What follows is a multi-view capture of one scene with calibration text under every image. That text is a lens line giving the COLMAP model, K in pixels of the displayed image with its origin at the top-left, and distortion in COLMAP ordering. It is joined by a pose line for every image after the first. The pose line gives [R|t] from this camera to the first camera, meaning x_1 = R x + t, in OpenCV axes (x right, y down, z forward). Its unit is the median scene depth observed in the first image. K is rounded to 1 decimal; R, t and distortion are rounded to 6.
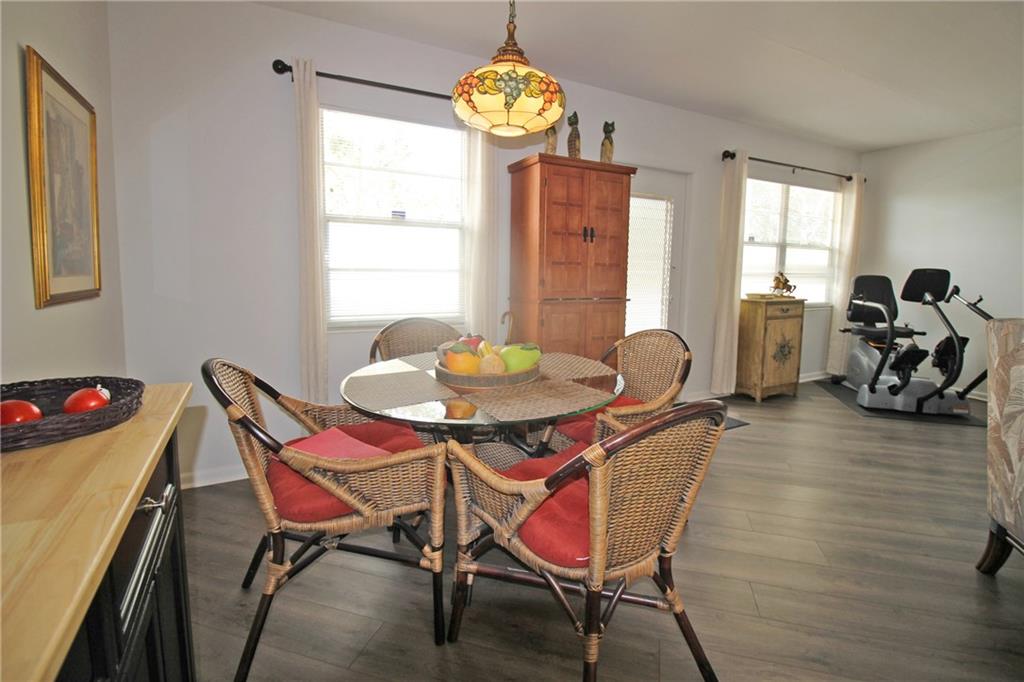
lens RADIAL K [[472.4, 0, 512.1], [0, 472.4, 325.8], [0, 0, 1]] dist [-0.007455, -0.009364]
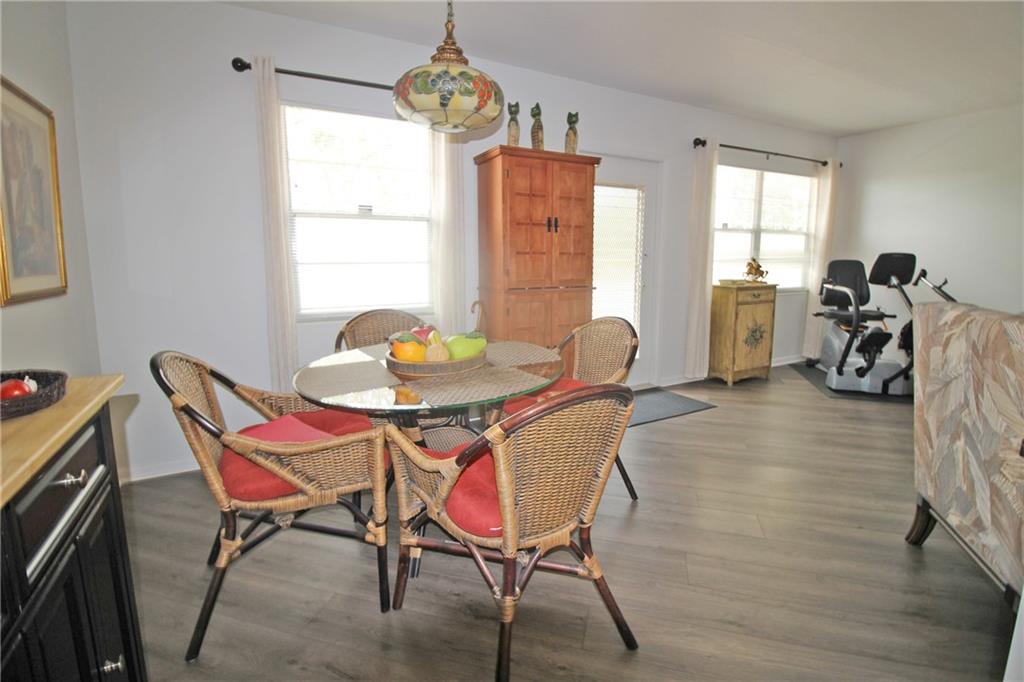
lens RADIAL K [[472.4, 0, 513.4], [0, 472.4, 329.3], [0, 0, 1]] dist [-0.007455, -0.009364]
pose [[0.999886, -0.014963, 0.001890, 0.120459], [0.014892, 0.999345, 0.032991, -0.003157], [-0.002383, -0.032959, 0.999454, -0.050057]]
